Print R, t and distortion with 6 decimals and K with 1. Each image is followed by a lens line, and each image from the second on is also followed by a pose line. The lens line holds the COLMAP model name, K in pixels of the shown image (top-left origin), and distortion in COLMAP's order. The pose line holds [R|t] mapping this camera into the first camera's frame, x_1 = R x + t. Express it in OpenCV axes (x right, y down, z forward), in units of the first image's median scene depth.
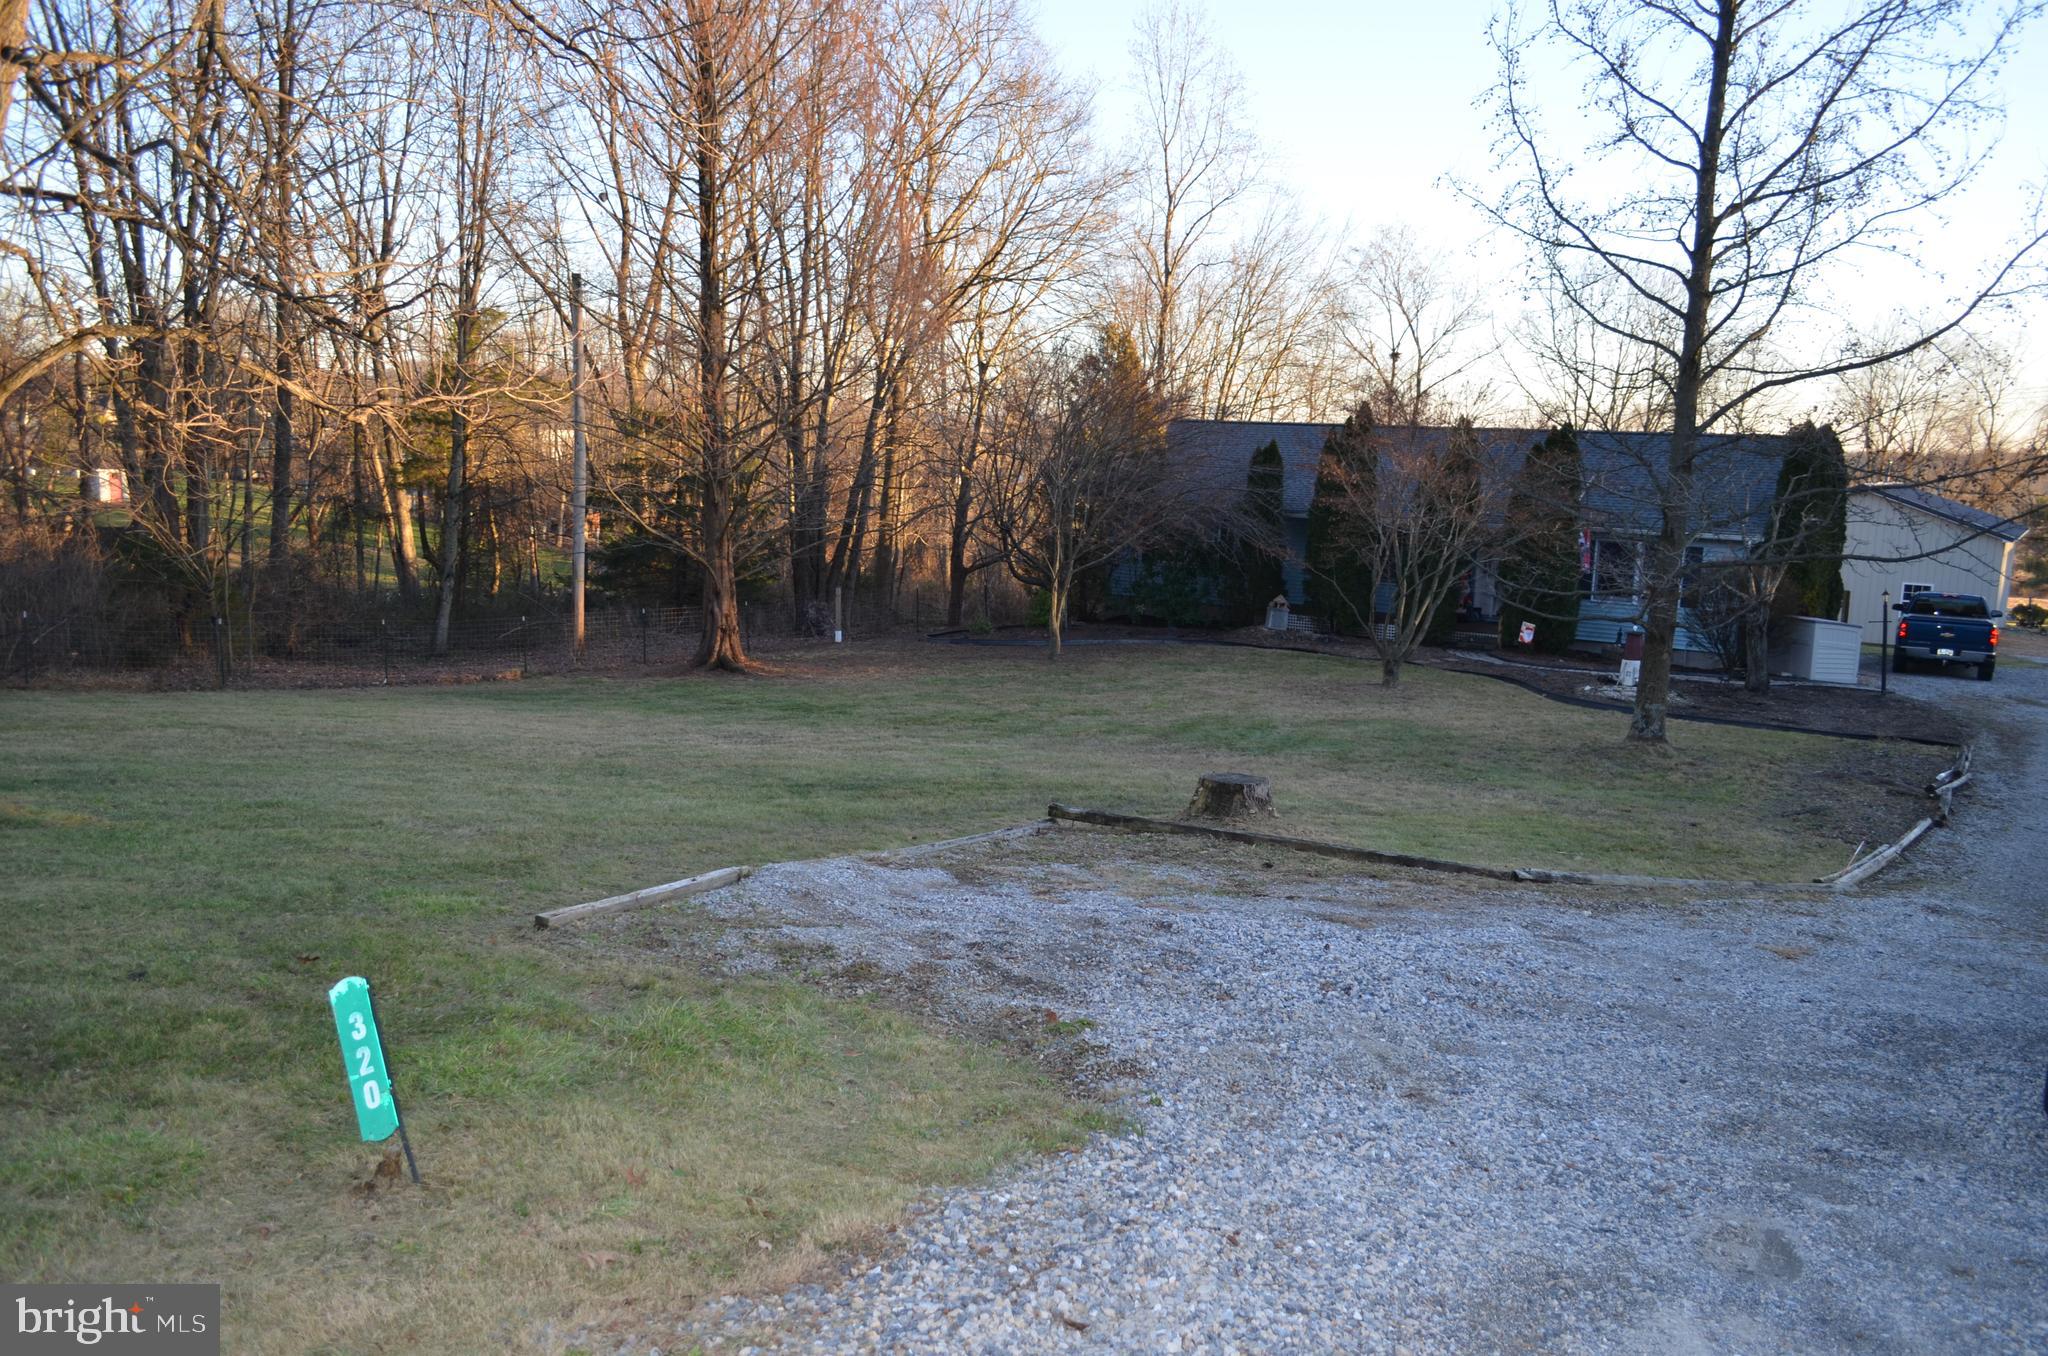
lens RADIAL K [[1638.3, 0, 1035.4], [0, 1638.3, 677.4], [0, 0, 1]] dist [0.045075, -0.003052]
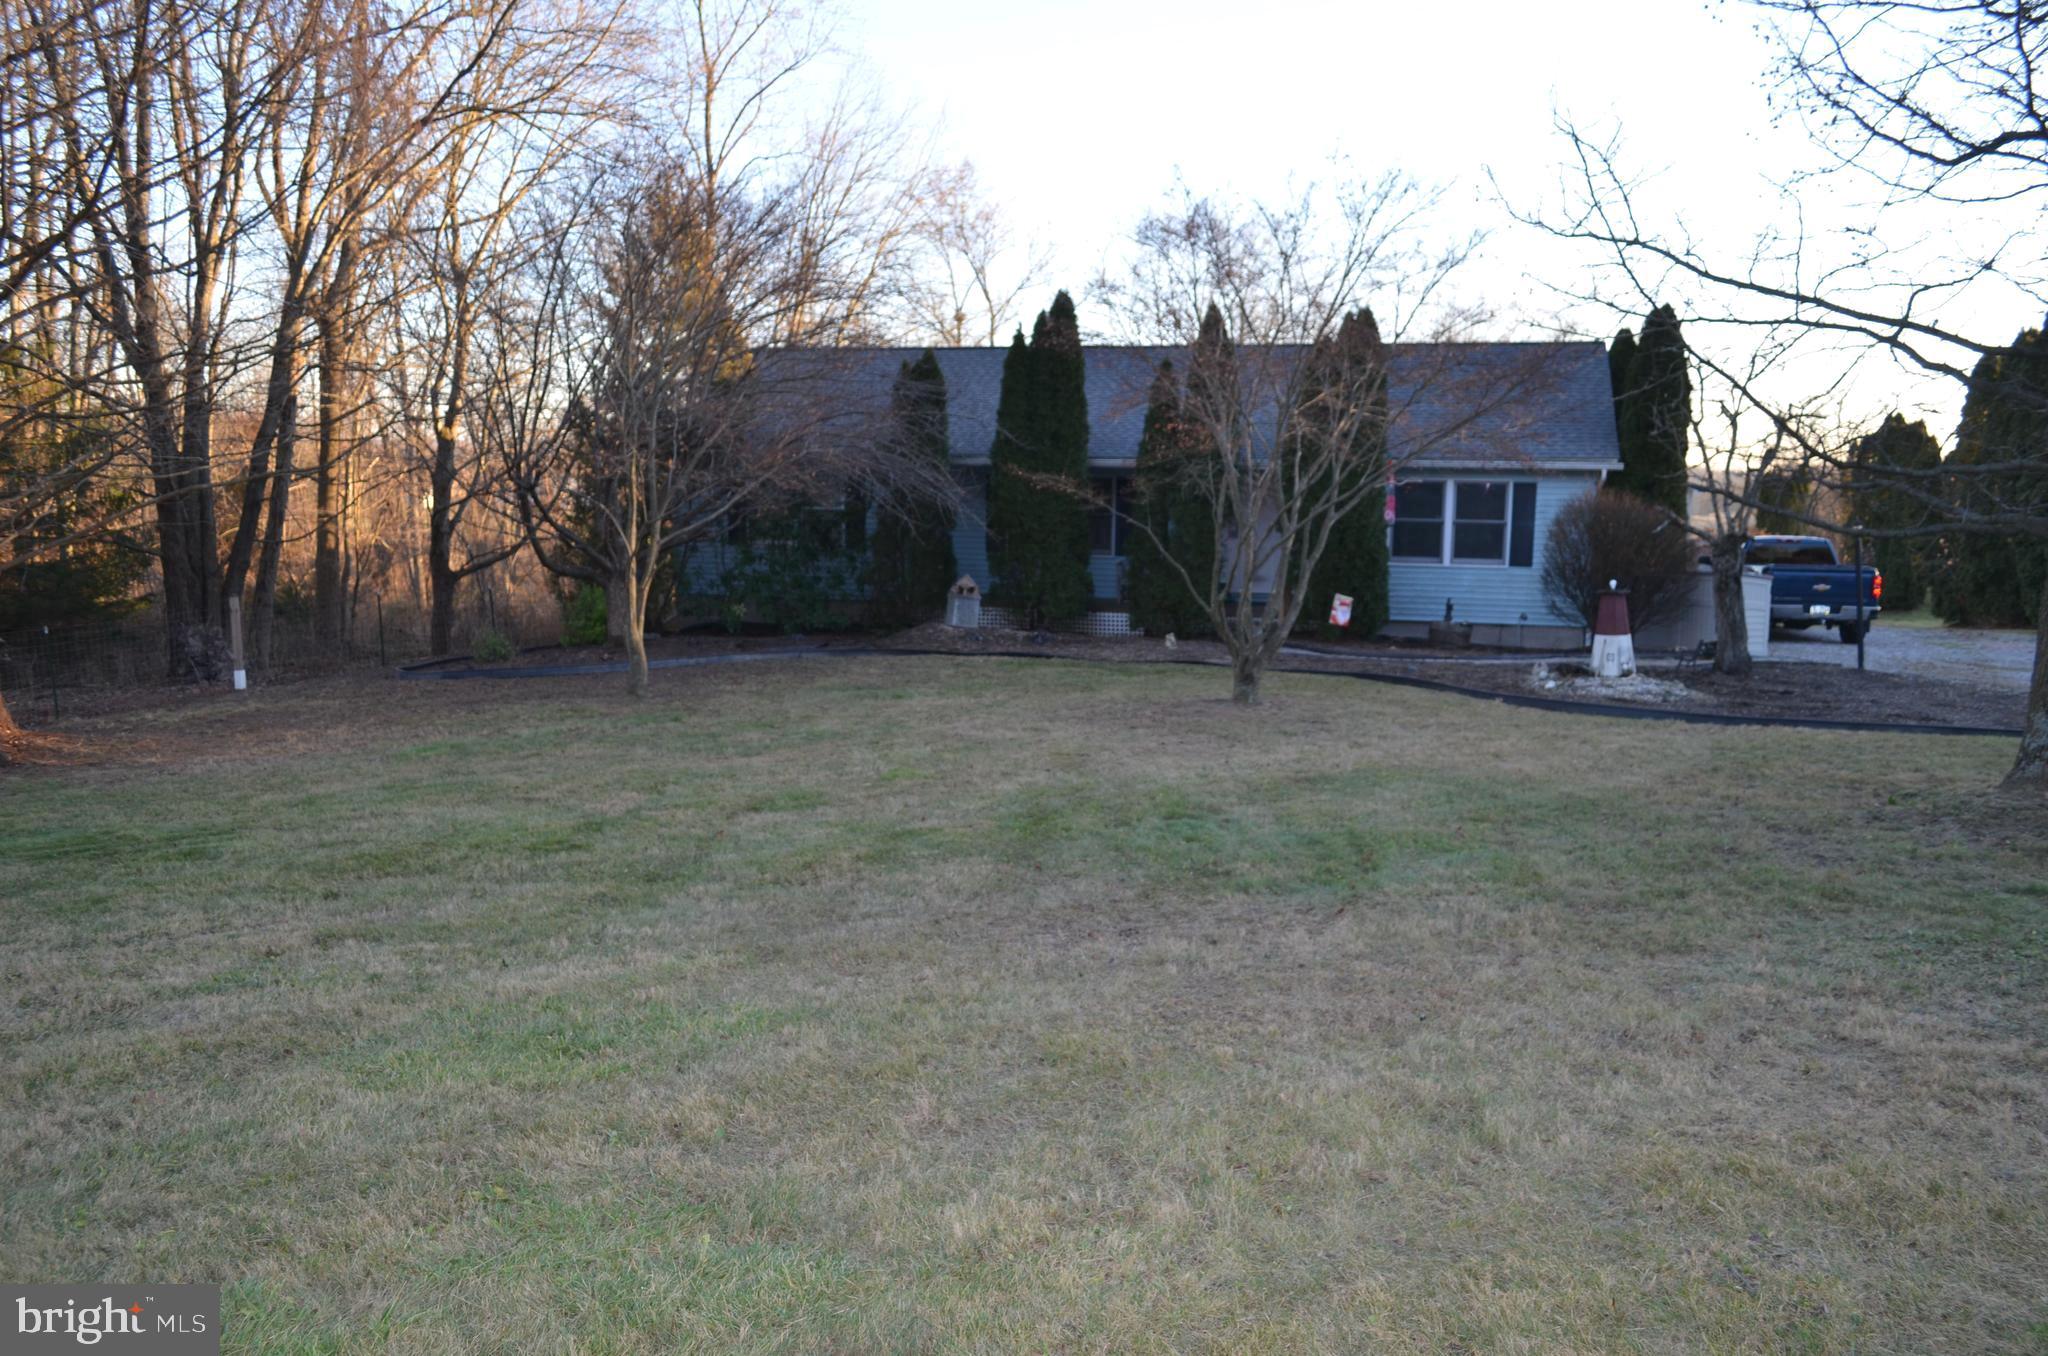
lens RADIAL K [[1638.3, 0, 1014.2], [0, 1638.3, 662.5], [0, 0, 1]] dist [0.045075, -0.003052]
pose [[0.956247, -0.059005, 0.286549, -0.022780], [0.065364, 0.997781, -0.012669, -0.005122], [-0.285166, 0.030845, 0.957982, 0.339403]]
